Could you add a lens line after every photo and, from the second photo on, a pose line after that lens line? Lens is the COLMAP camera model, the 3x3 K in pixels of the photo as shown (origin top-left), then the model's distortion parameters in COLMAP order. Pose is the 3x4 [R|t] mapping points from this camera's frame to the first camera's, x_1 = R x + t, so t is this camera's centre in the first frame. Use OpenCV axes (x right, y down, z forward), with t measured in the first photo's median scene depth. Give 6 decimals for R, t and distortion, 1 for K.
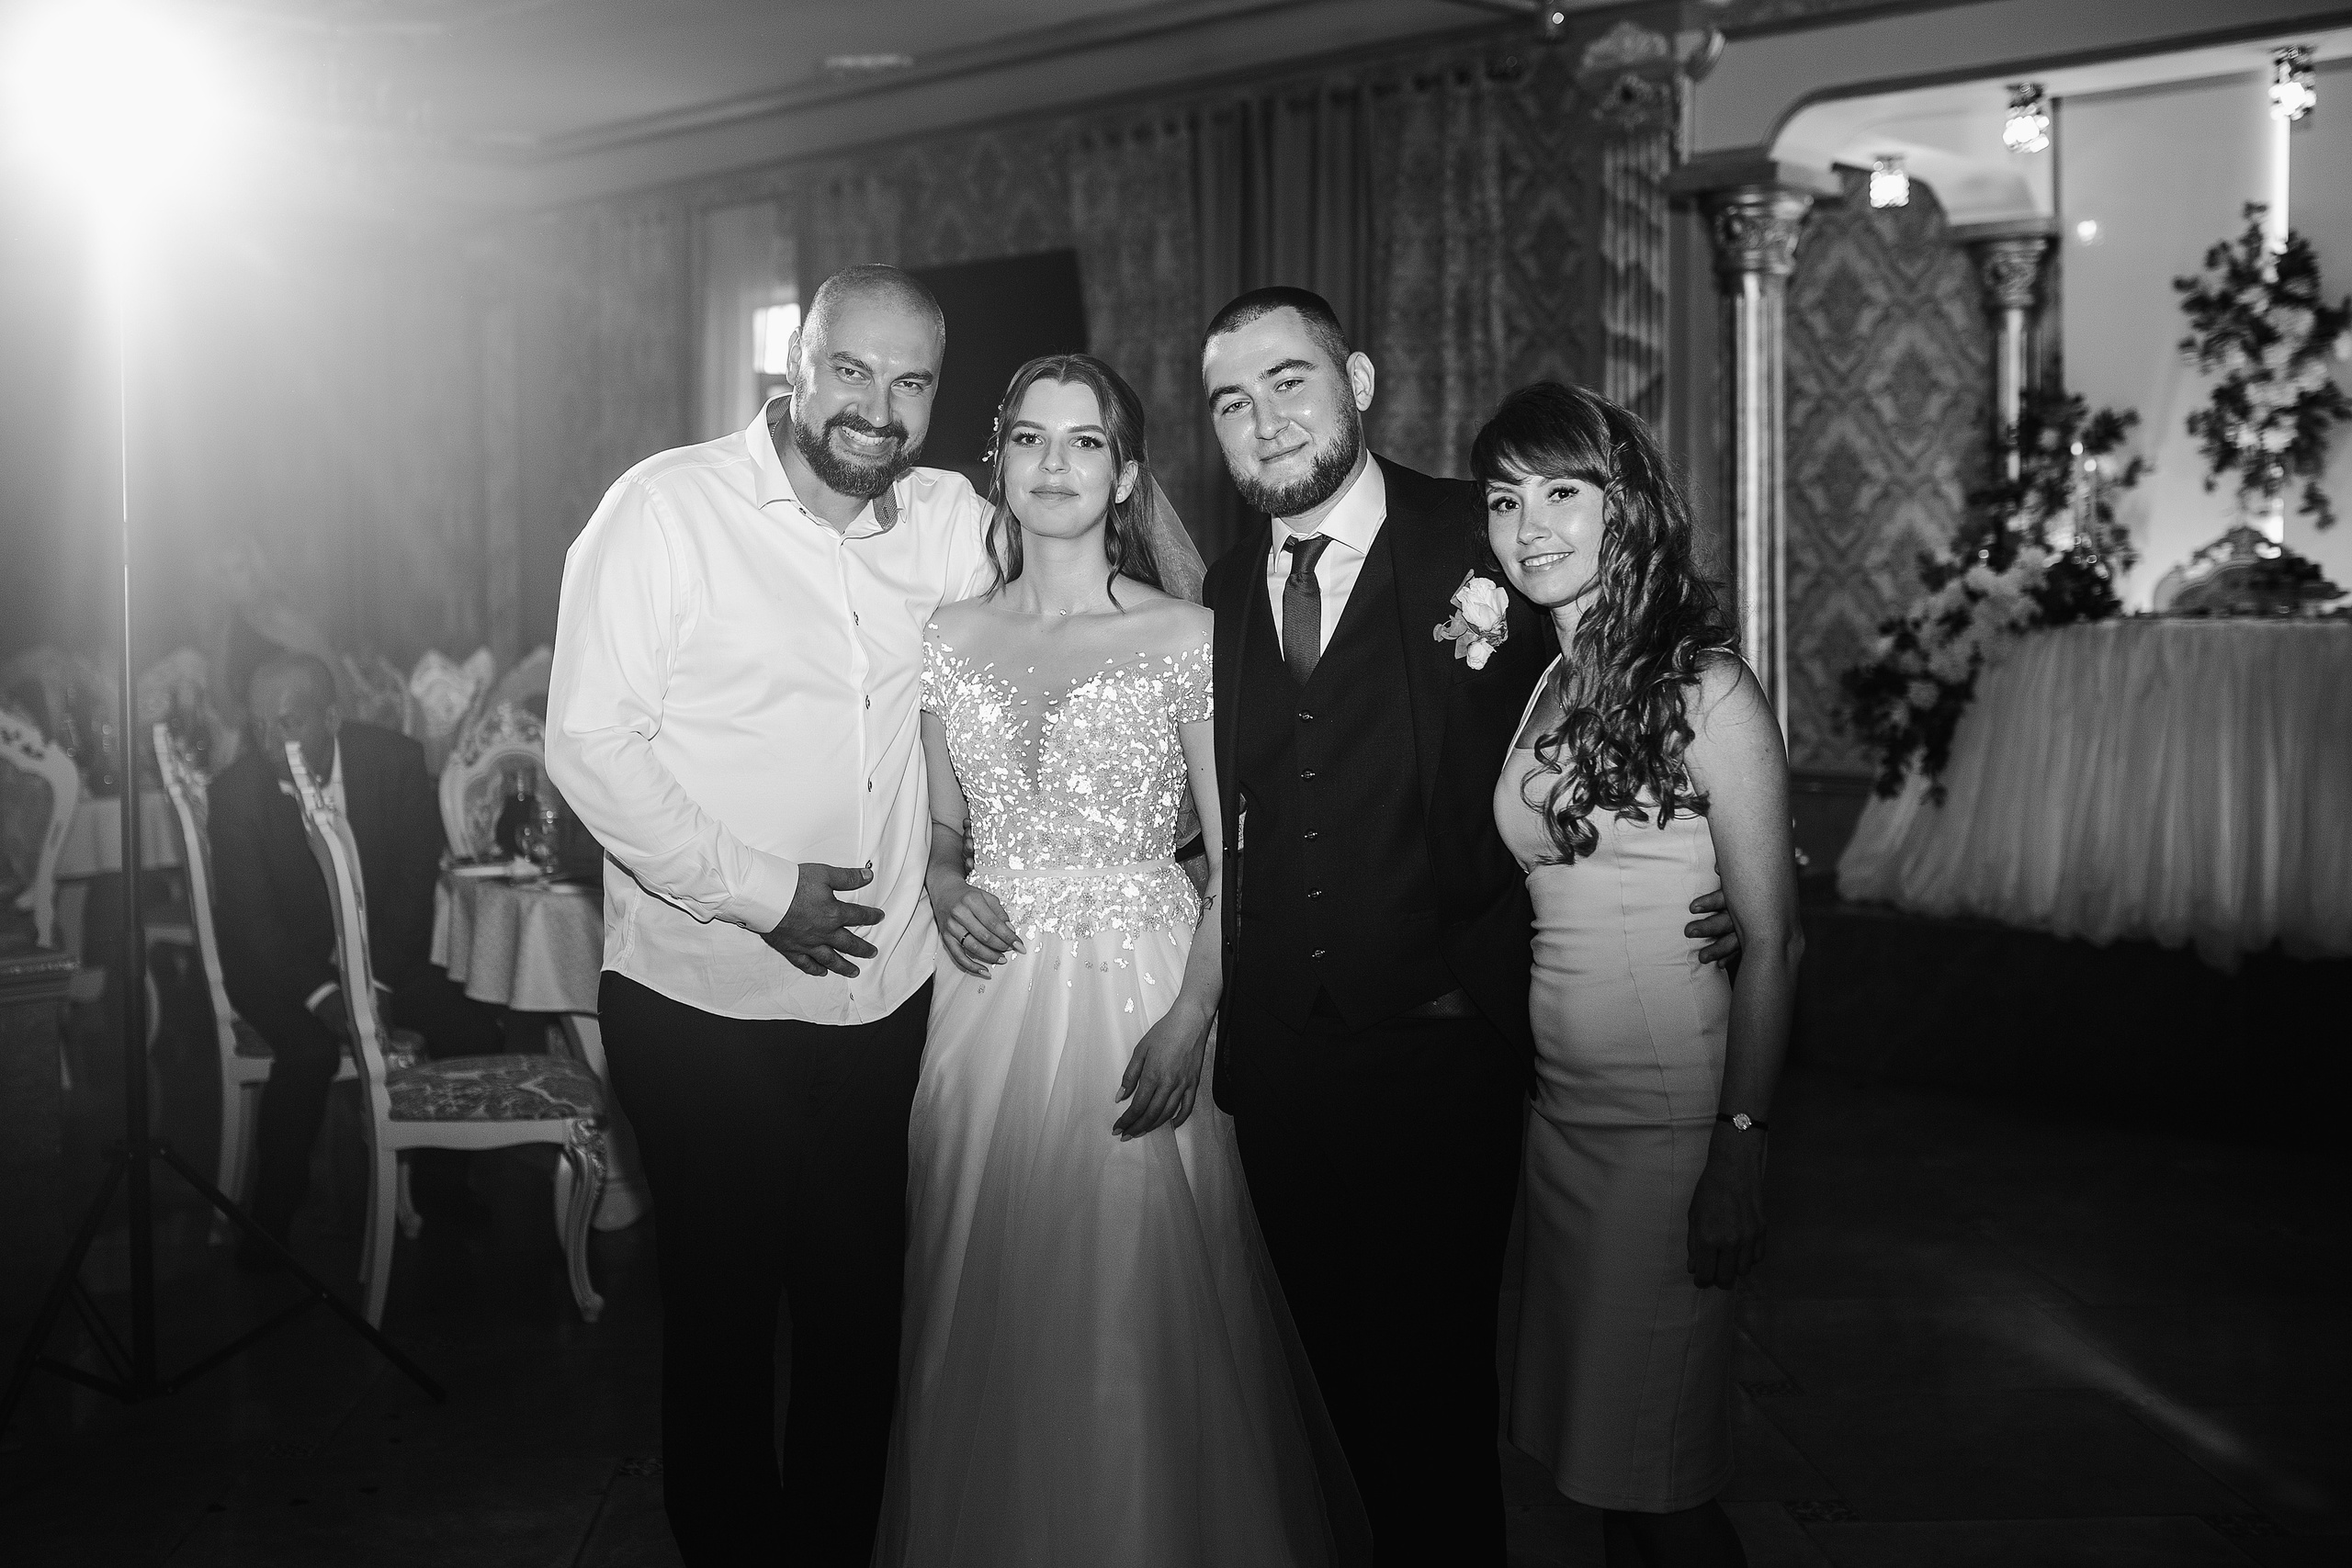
lens RADIAL K [[2580.0, 0, 1077.6], [0, 2580.0, 715.3], [0, 0, 1]] dist [-0.066716, 0.104106]
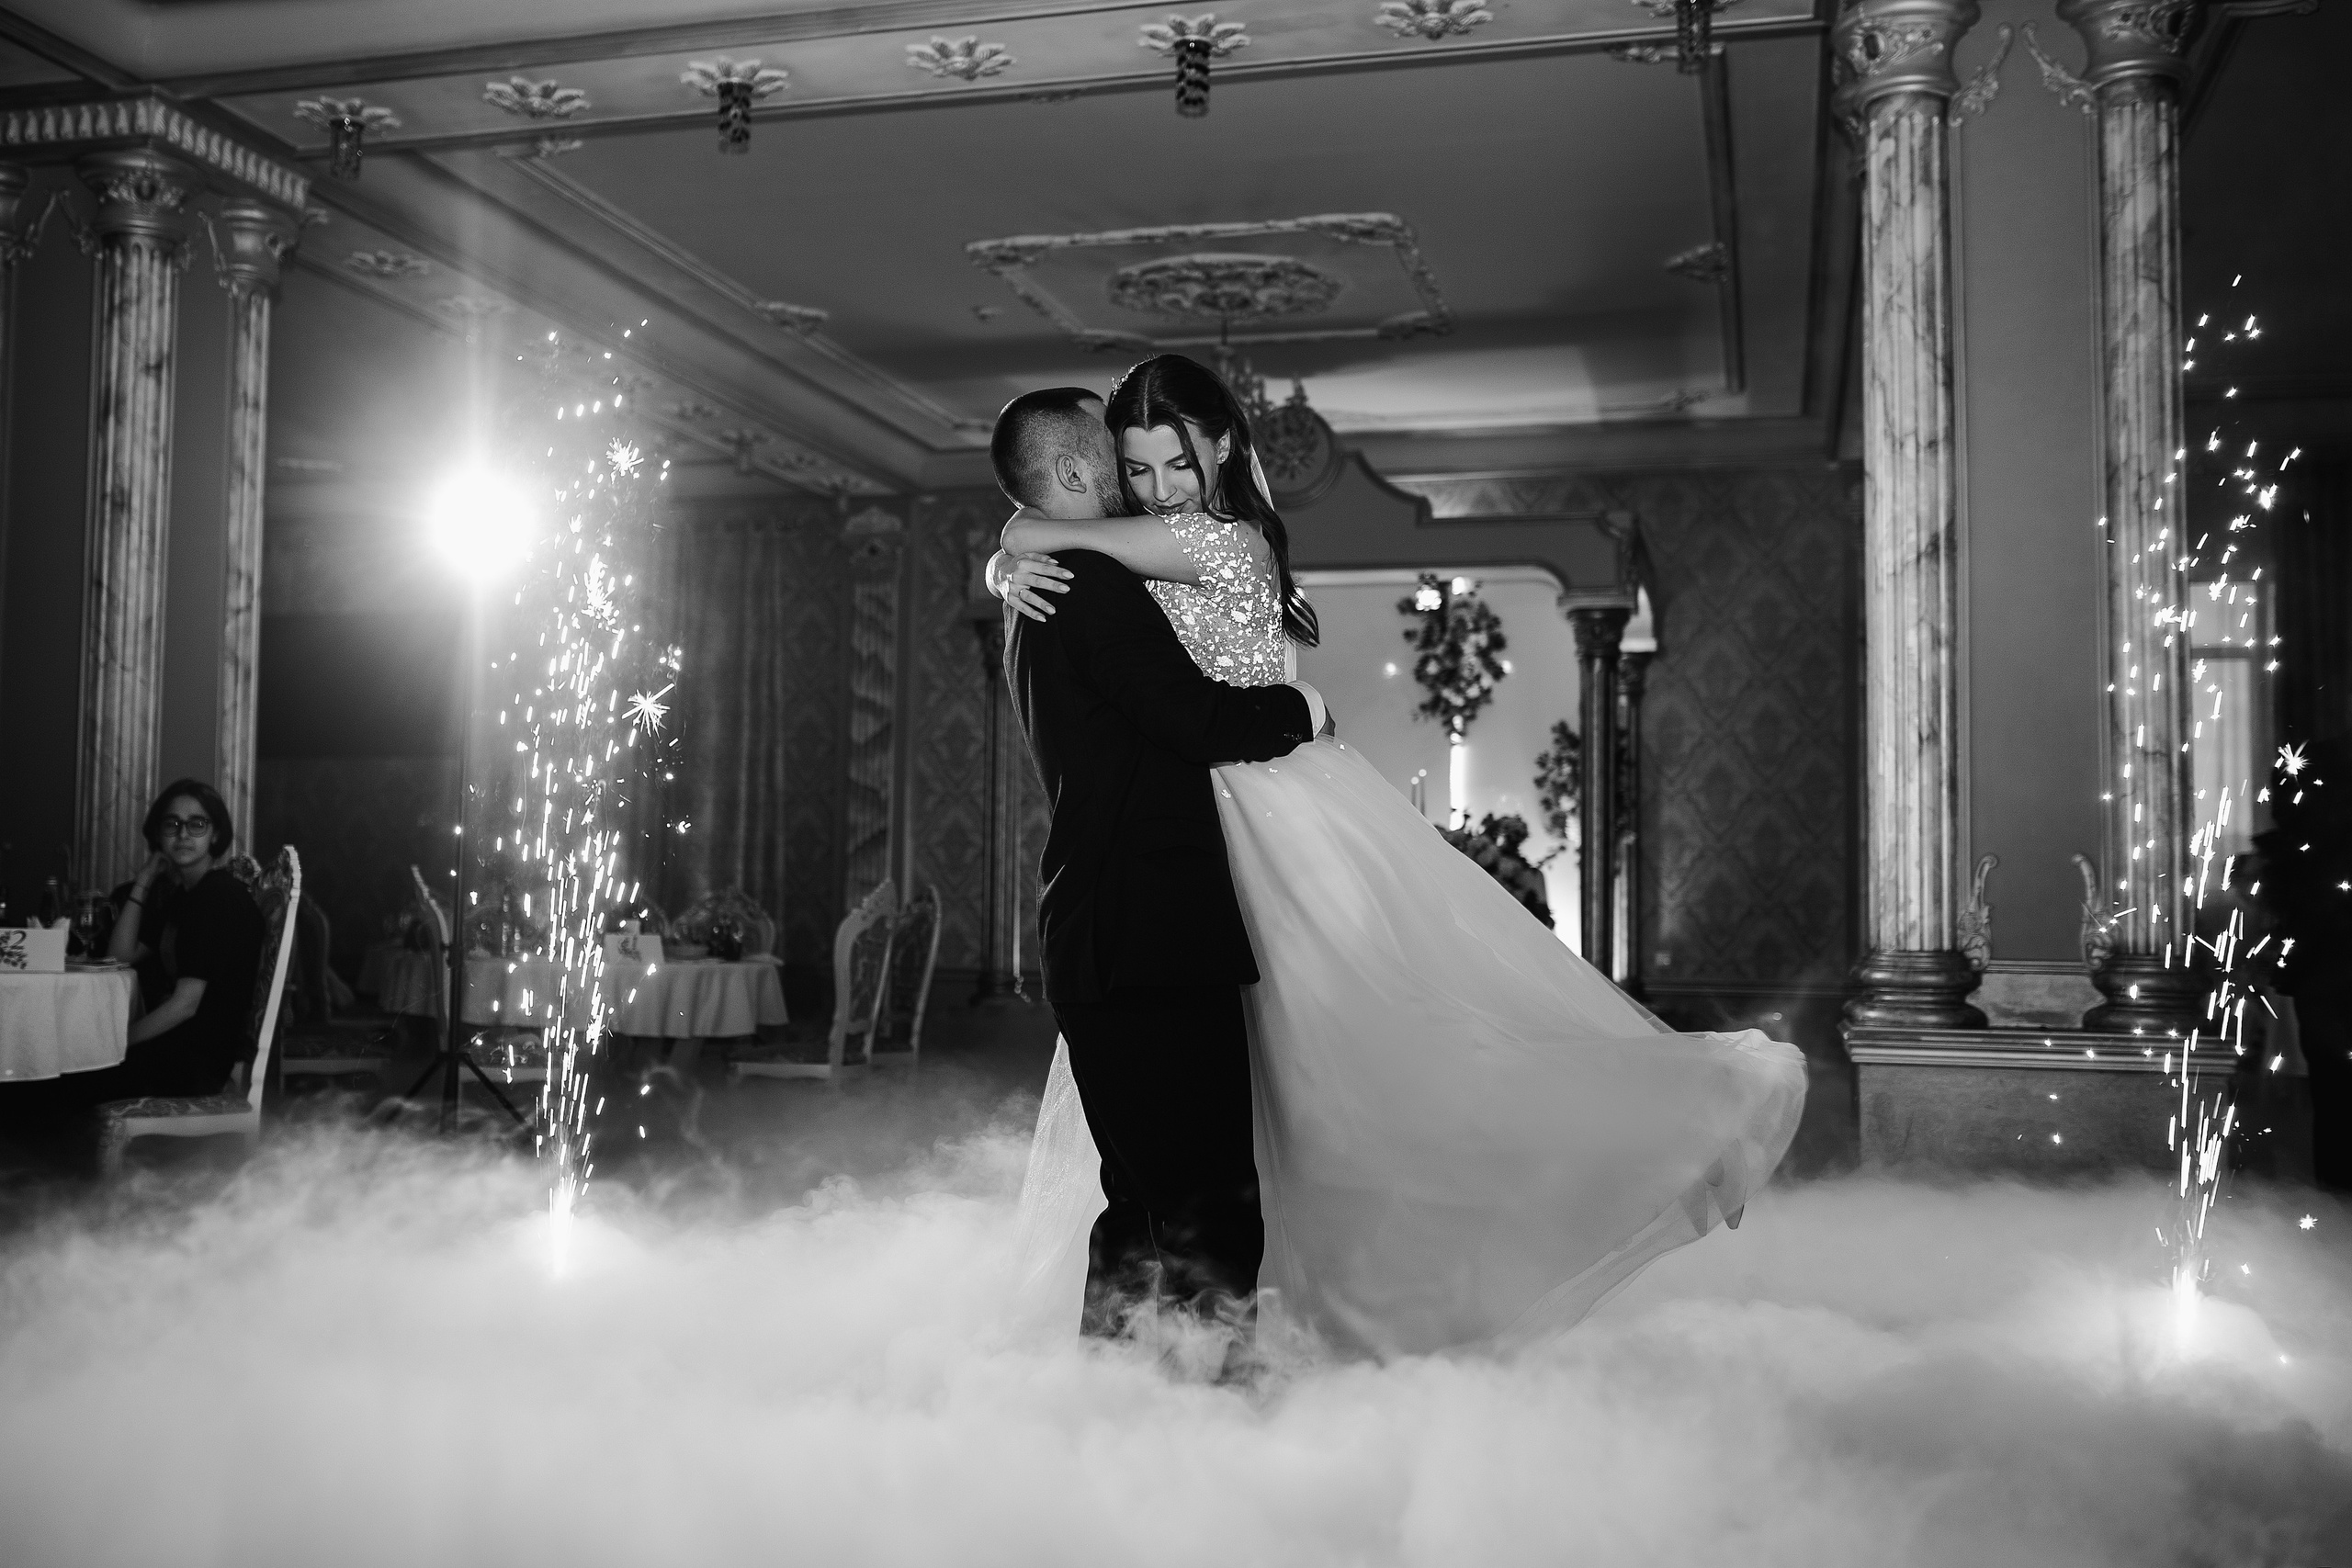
lens RADIAL K [[2302.1, 0, 1134.6], [0, 2302.1, 788.8], [0, 0, 1]] dist [-0.073590, 0.119636]
pose [[0.877785, 0.052937, 0.476120, -0.346099], [-0.000278, 0.993932, -0.109997, 0.072660], [-0.479054, 0.096422, 0.872474, -0.357001]]
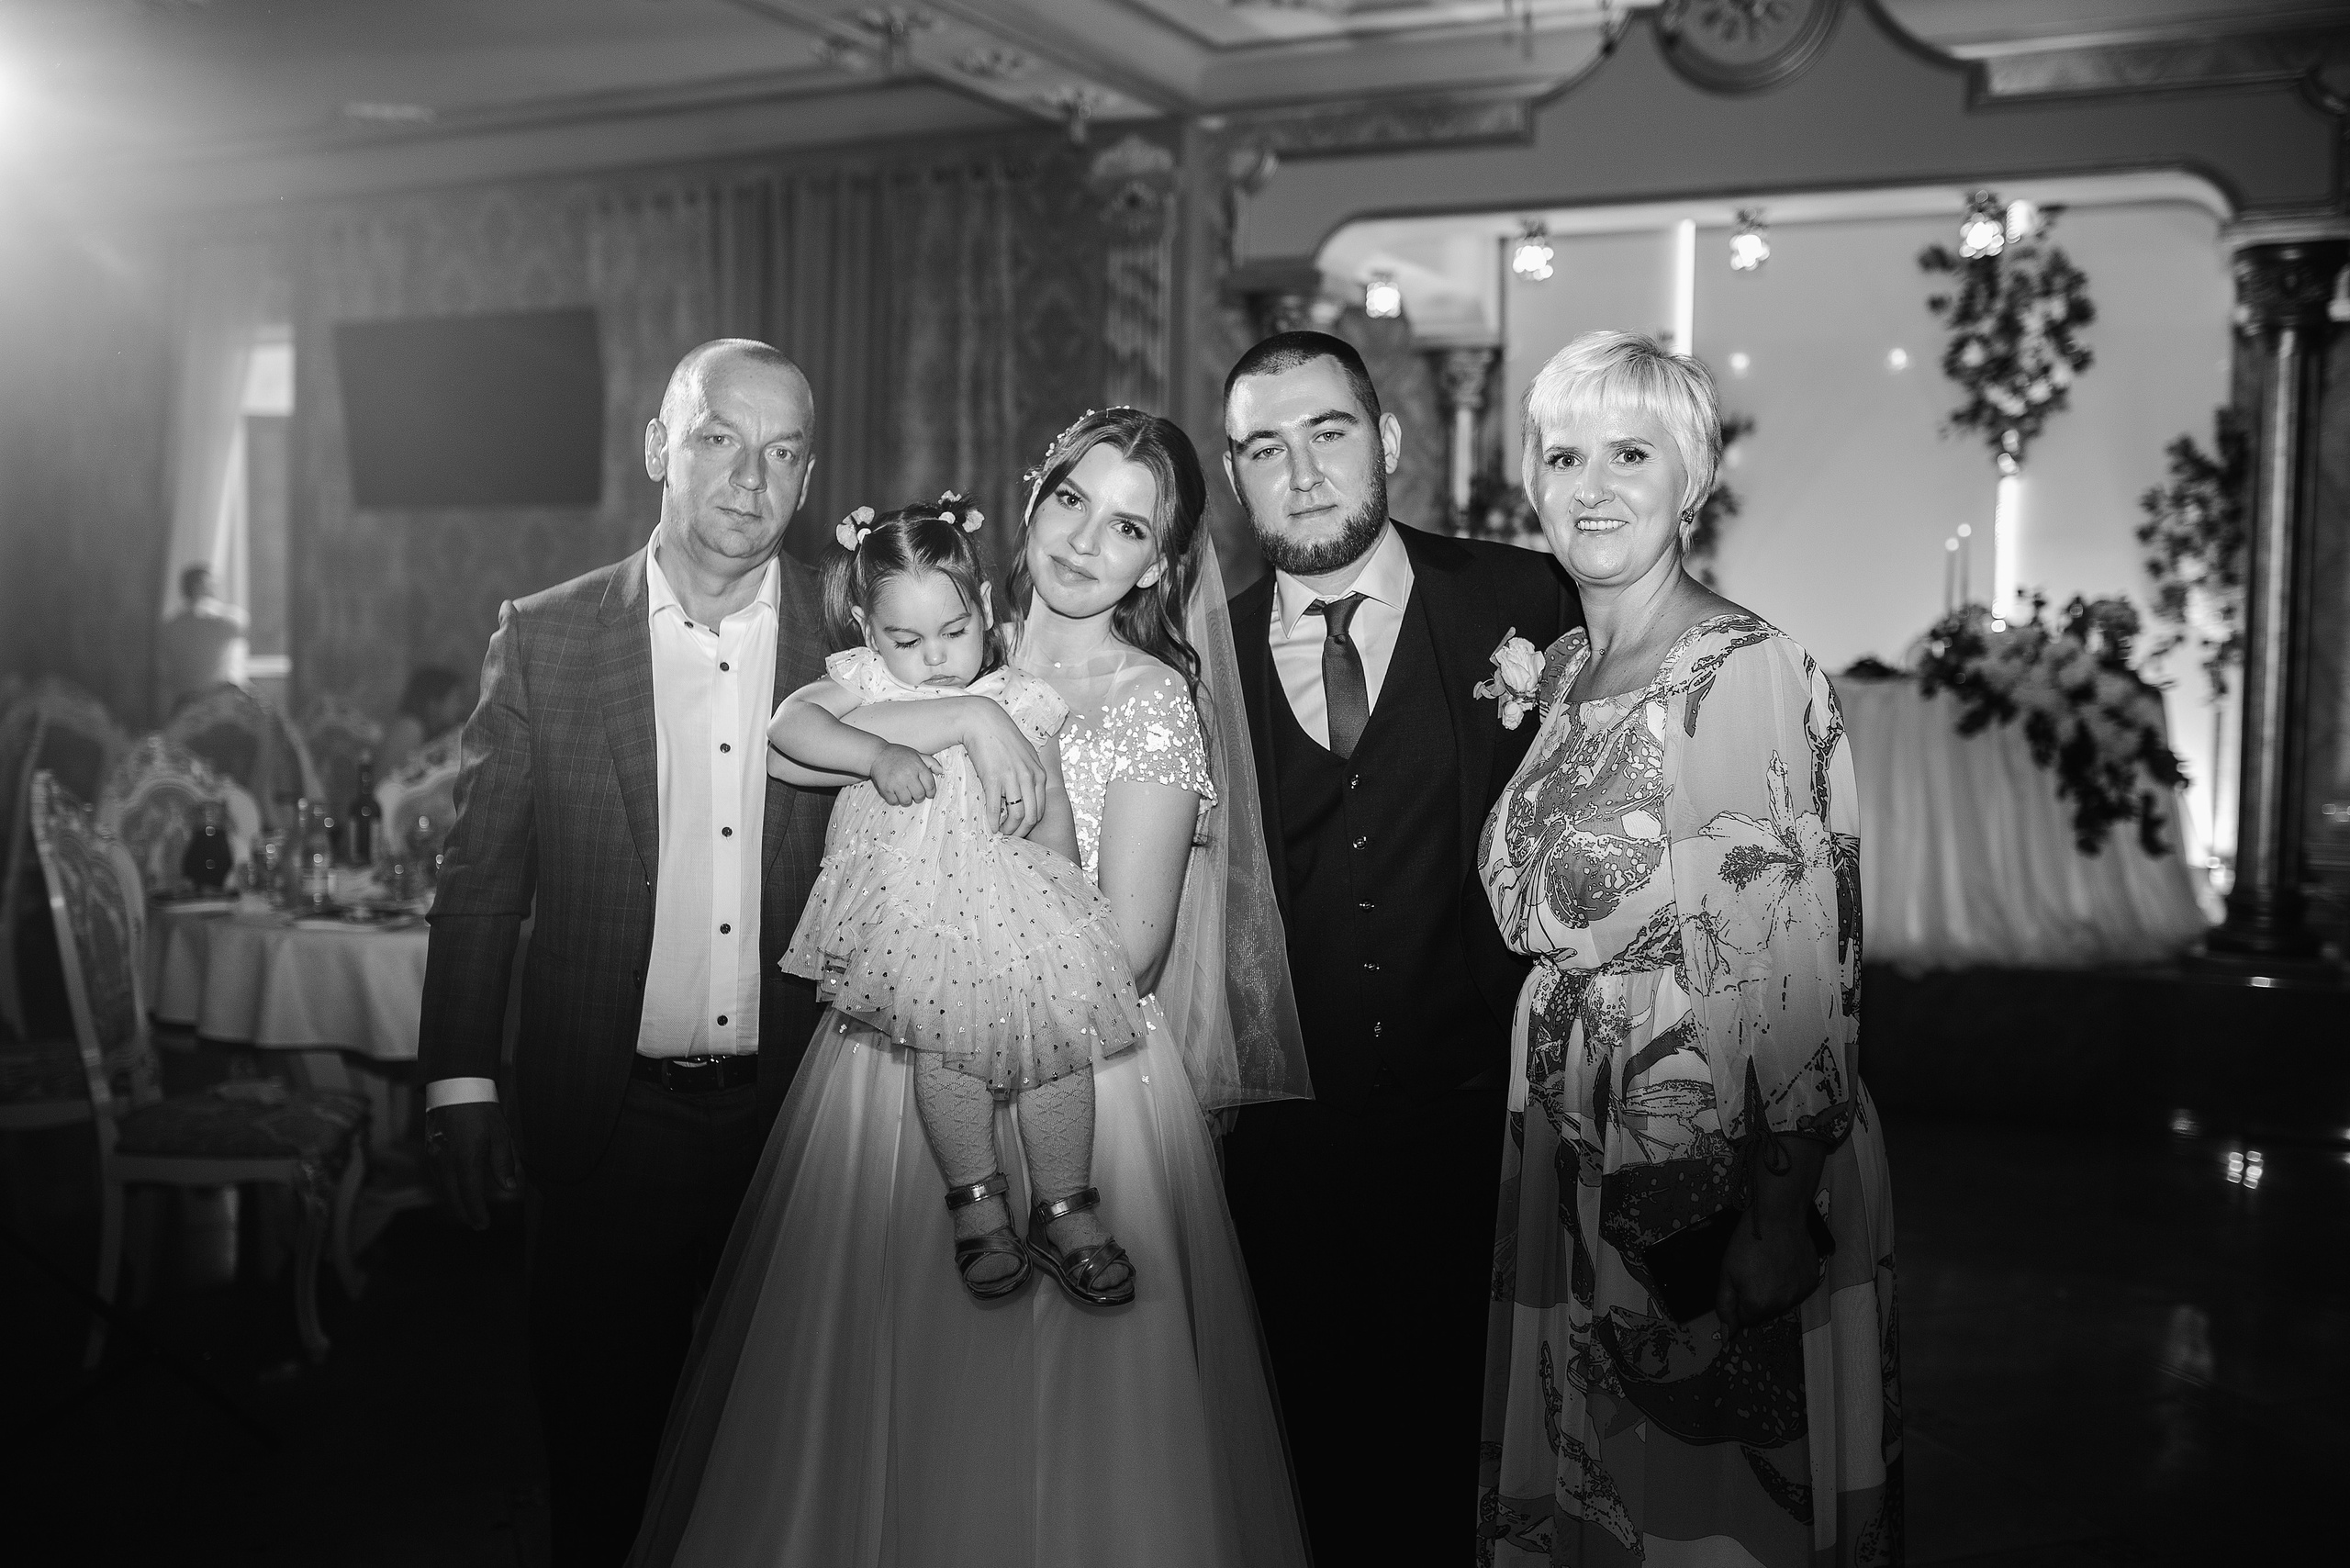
lens RADIAL K [[2315.2, 0, 1175.0], [0, 2315.2, 784.0], [0, 0, 1]] dist [-0.070432, 0.097399]
pose [[0.948272, 0.001200, 0.317457, -0.095330], [-0.006445, 0.999859, 0.015474, -0.001521], [-0.317394, -0.016720, 0.948146, 0.029980]]
